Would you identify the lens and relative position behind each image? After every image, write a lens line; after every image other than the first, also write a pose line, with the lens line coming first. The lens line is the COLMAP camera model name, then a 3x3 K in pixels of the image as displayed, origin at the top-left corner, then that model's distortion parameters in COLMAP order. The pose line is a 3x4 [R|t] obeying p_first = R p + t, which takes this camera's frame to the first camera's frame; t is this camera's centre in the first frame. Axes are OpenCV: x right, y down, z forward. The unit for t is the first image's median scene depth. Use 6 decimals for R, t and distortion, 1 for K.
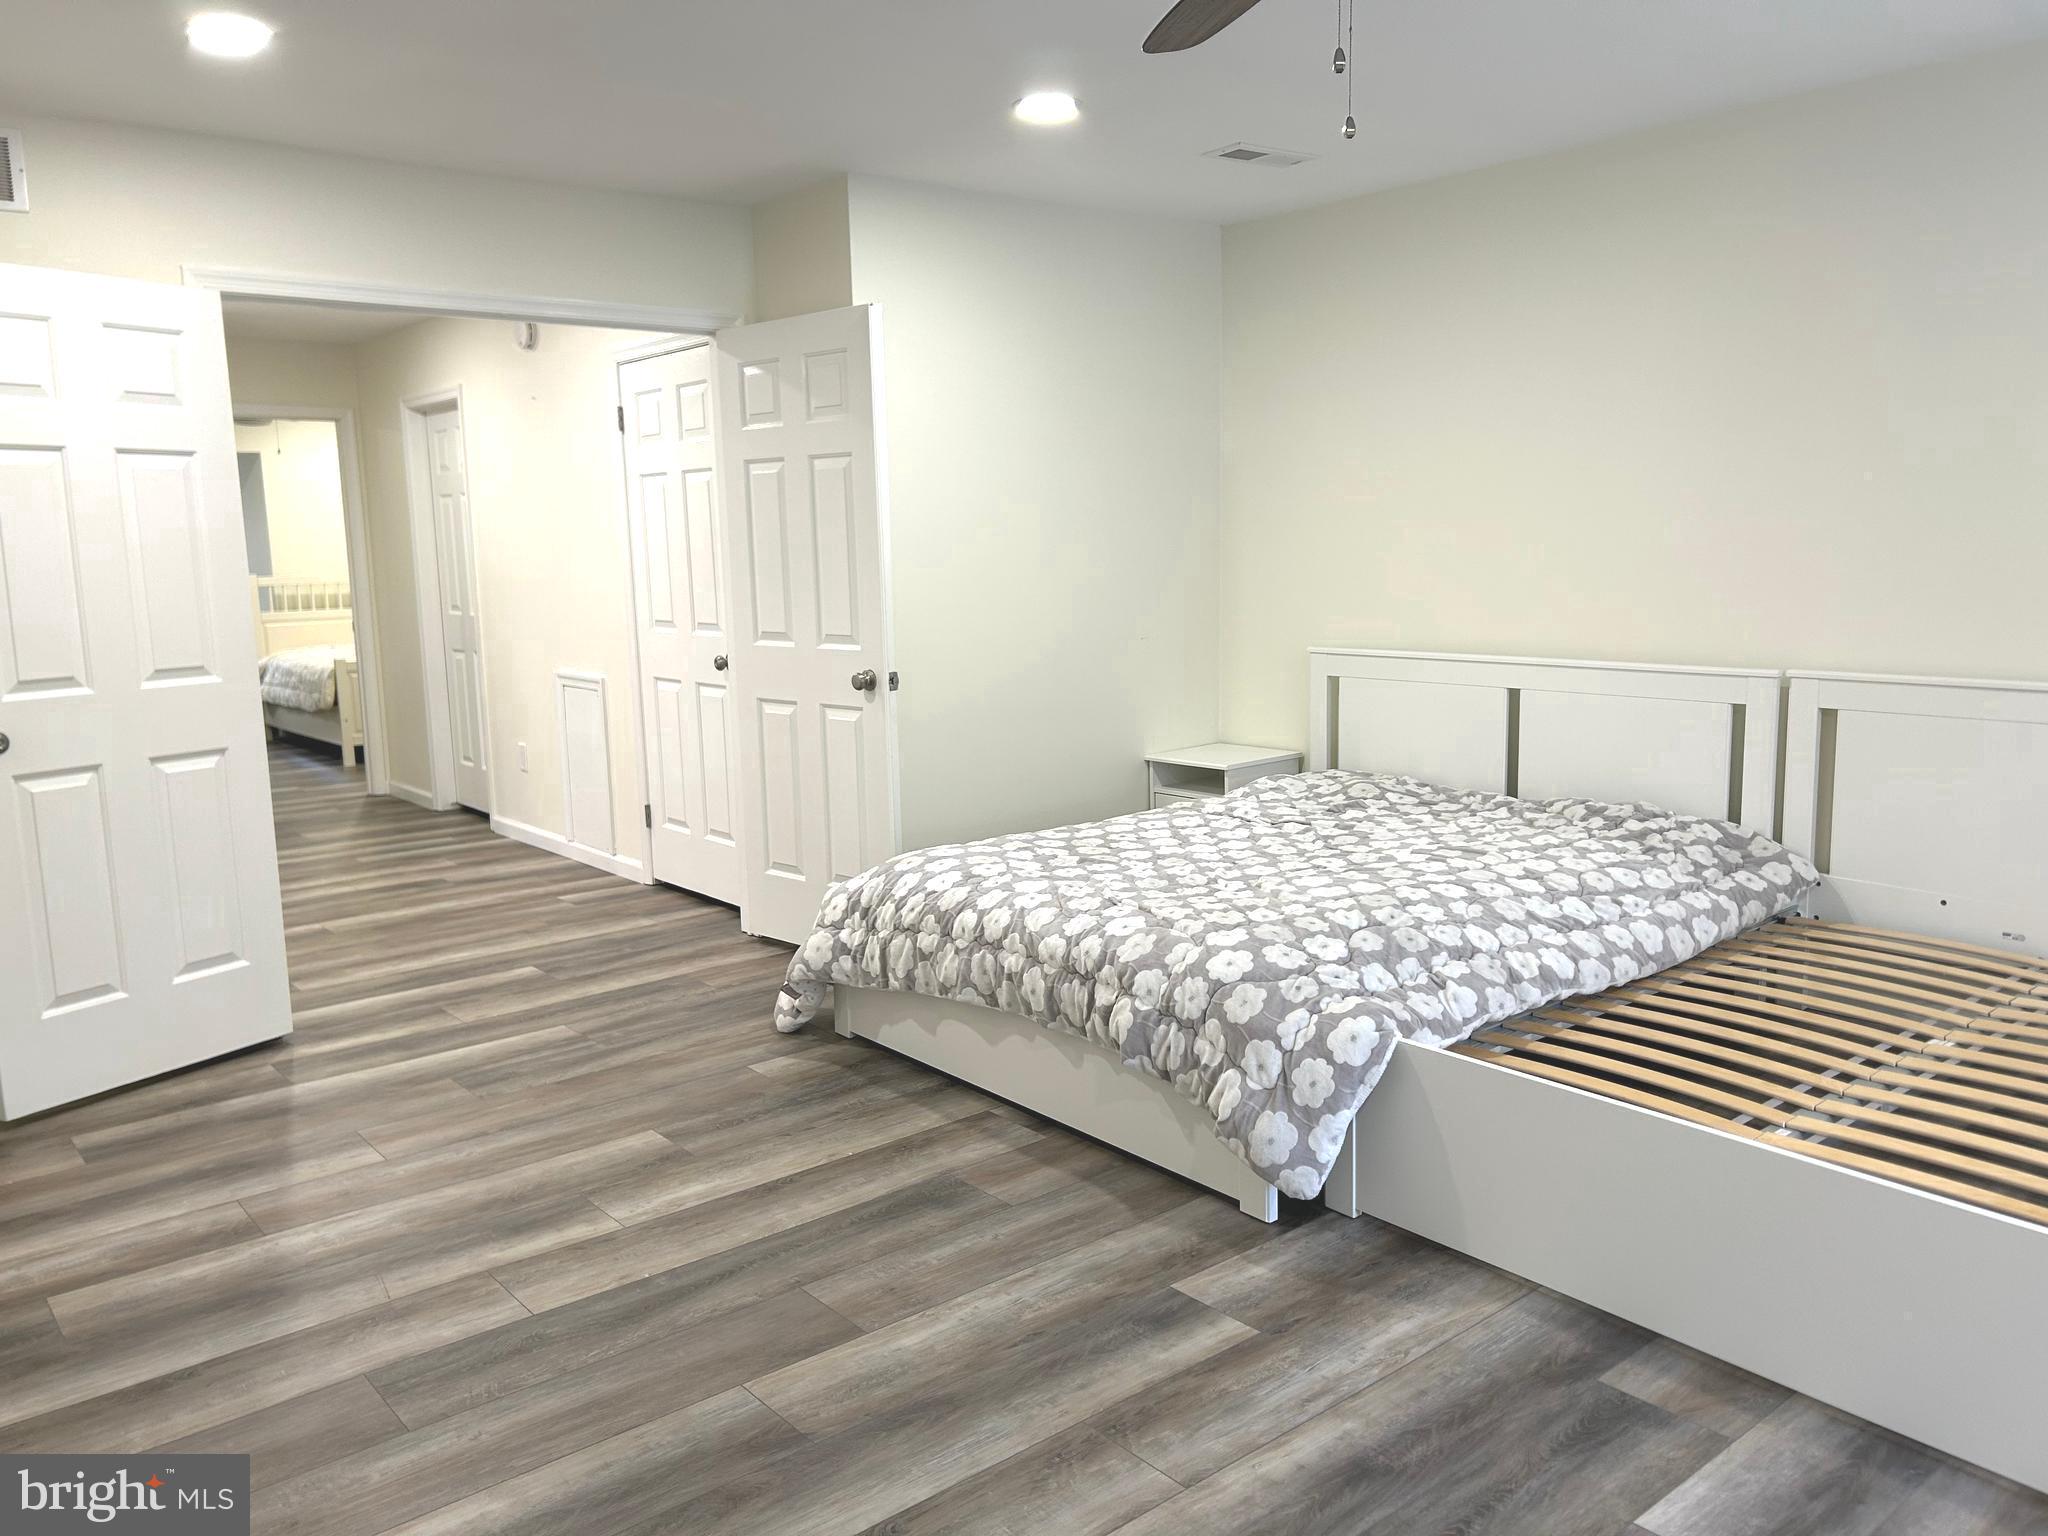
lens RADIAL K [[1547.4, 0, 1029.5], [0, 1547.4, 757.4], [0, 0, 1]] dist [0.031728, -0.022383]
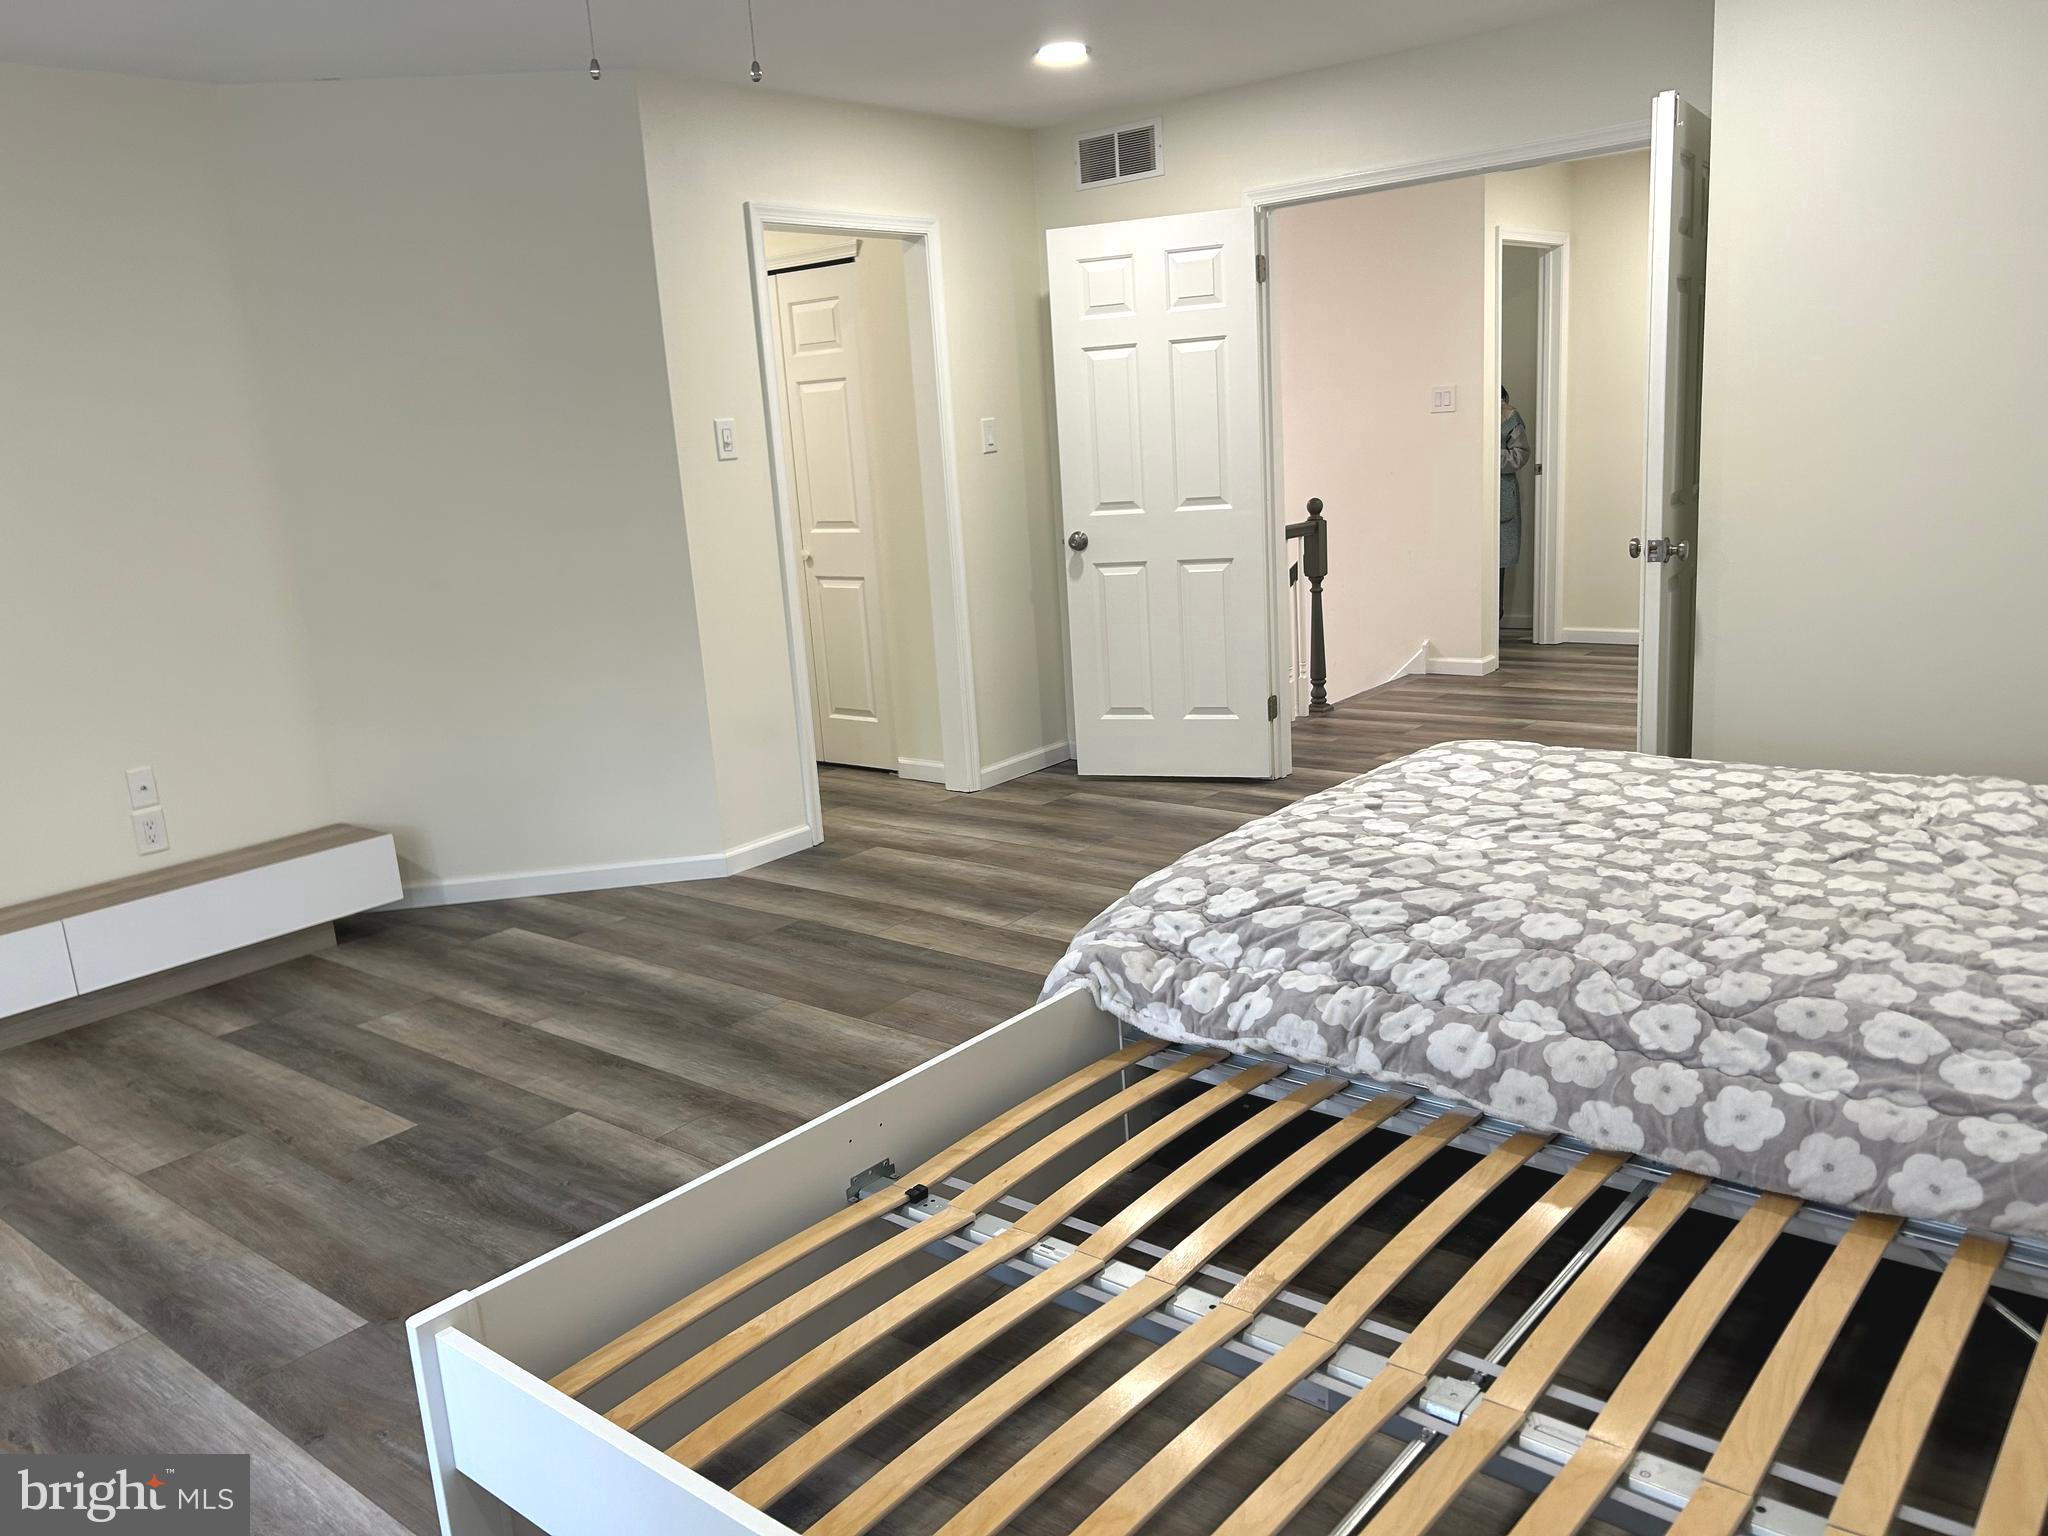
lens RADIAL K [[1547.4, 0, 1028.9], [0, 1547.4, 776.6], [0, 0, 1]] dist [0.031728, -0.022383]
pose [[0.188000, 0.229501, -0.954979, 0.858621], [-0.074589, 0.972845, 0.219110, -0.113253], [0.979333, 0.030039, 0.200013, 0.613287]]
